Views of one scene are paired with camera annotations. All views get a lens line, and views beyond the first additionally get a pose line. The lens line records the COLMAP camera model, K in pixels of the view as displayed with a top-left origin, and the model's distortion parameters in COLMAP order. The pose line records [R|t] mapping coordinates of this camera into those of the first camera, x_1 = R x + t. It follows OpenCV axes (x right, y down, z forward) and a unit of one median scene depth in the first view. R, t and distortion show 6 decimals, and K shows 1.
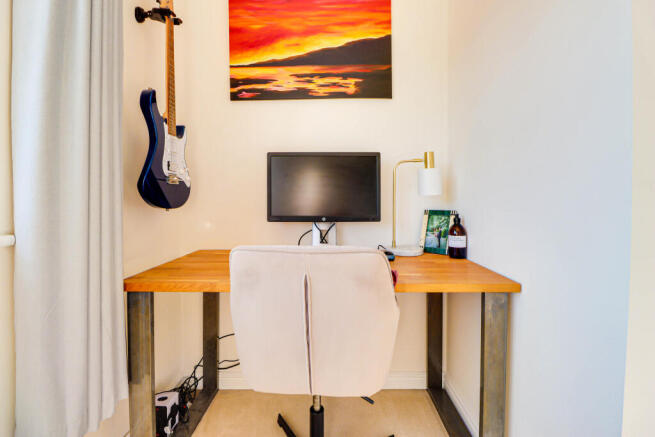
lens RADIAL K [[309.7, 0, 327.4], [0, 309.7, 200.1], [0, 0, 1]] dist [-0.004737, -0.000688]
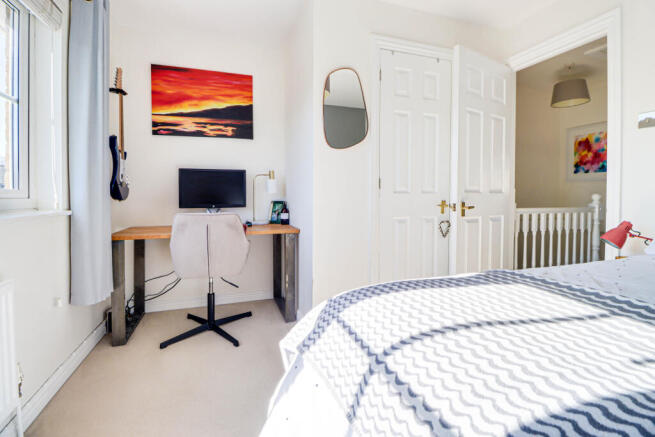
lens RADIAL K [[309.7, 0, 327.4], [0, 309.7, 200.1], [0, 0, 1]] dist [-0.004737, -0.000688]
pose [[0.939549, -0.005517, 0.342369, -0.005644], [0.003989, 0.999979, 0.005166, 0.018007], [-0.342391, -0.003488, 0.939551, -0.857508]]
